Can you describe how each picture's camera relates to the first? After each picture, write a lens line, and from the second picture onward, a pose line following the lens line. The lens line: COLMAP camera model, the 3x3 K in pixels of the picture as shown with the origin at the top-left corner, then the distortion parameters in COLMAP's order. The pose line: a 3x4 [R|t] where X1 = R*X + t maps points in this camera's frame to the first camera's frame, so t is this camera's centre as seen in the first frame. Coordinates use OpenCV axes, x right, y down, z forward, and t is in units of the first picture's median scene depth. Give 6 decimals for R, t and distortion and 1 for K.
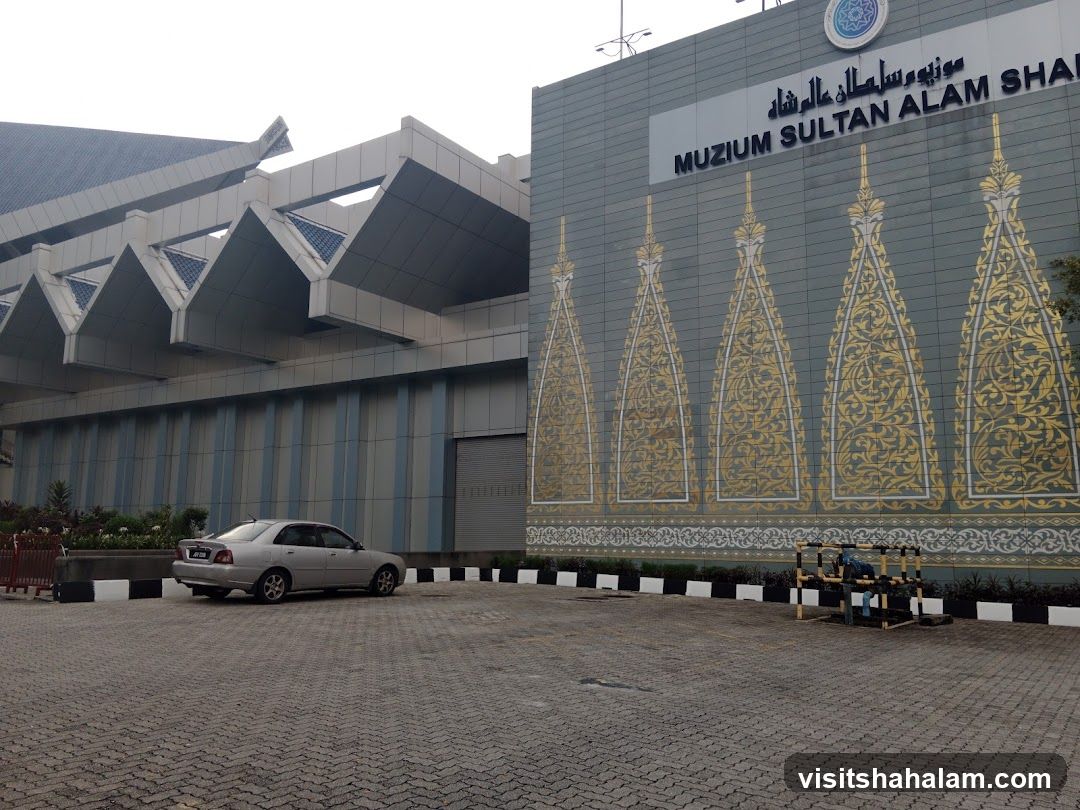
lens RADIAL K [[947.1, 0, 540.0], [0, 947.1, 405.0], [0, 0, 1]] dist [0.057918, -0.182488]
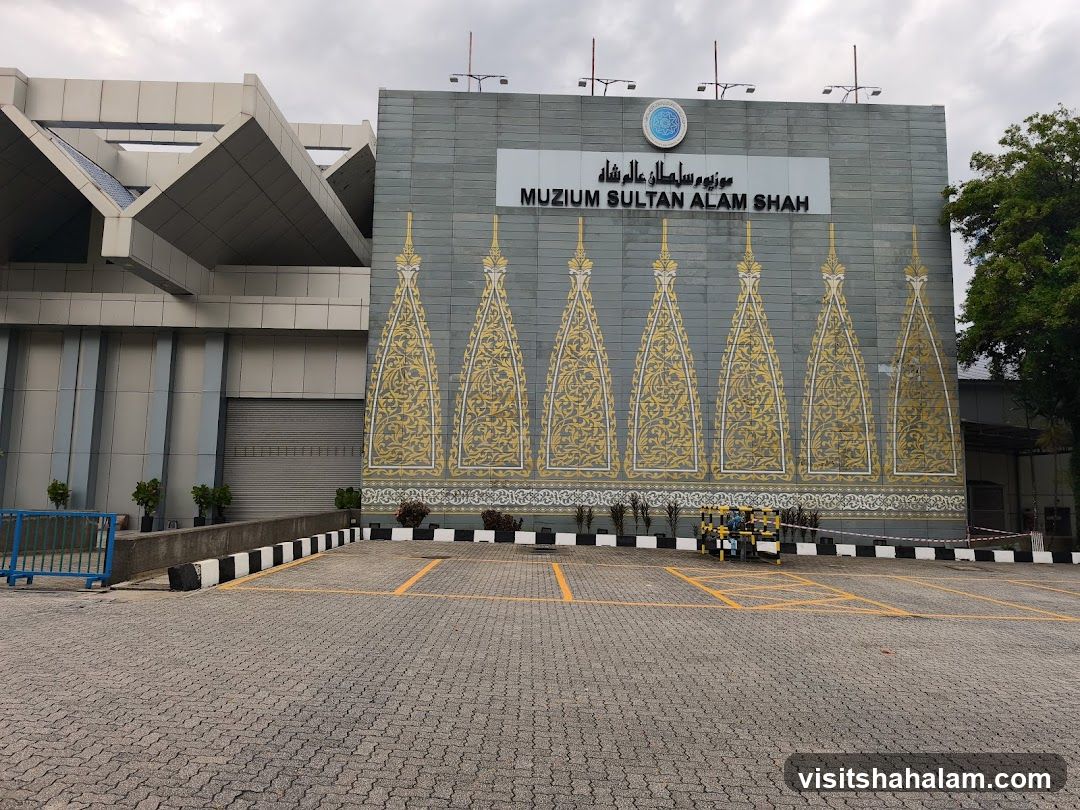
lens RADIAL K [[675.1, 0, 541.9], [0, 675.1, 435.8], [0, 0, 1]] dist [0.039847, -0.072920]
pose [[0.776666, 0.055791, 0.627437, -0.401948], [-0.089403, 0.995750, 0.022126, 0.037329], [-0.623536, -0.073279, 0.778353, 0.304674]]
